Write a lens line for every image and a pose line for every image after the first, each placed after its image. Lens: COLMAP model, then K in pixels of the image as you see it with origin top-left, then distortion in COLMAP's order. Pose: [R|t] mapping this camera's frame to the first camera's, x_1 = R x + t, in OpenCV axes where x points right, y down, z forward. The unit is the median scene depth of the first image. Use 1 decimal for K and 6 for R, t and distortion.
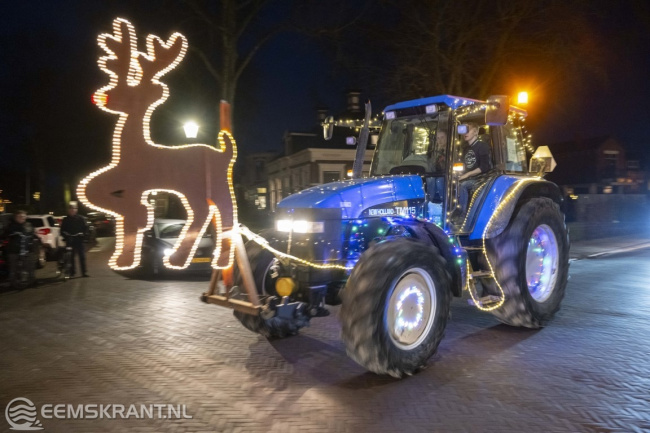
lens RADIAL K [[560.8, 0, 311.5], [0, 560.8, 210.4], [0, 0, 1]] dist [0.028304, 0.020304]
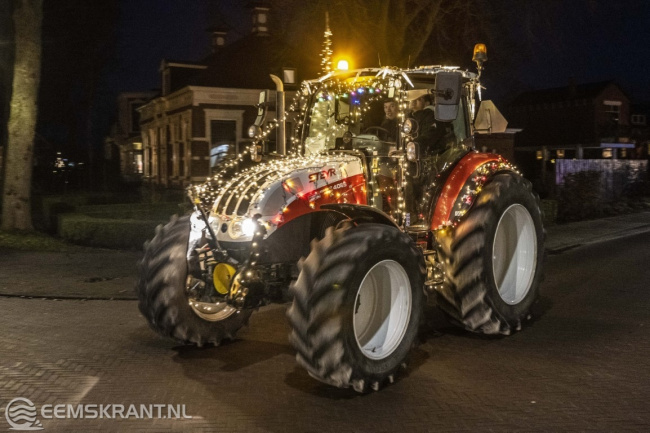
lens RADIAL K [[730.8, 0, 350.7], [0, 730.8, 198.9], [0, 0, 1]] dist [0.026566, 0.000000]
pose [[0.992707, 0.007433, 0.120320, 0.088130], [-0.011730, 0.999317, 0.035043, -0.006836], [-0.119978, -0.036199, 0.992116, 0.087439]]
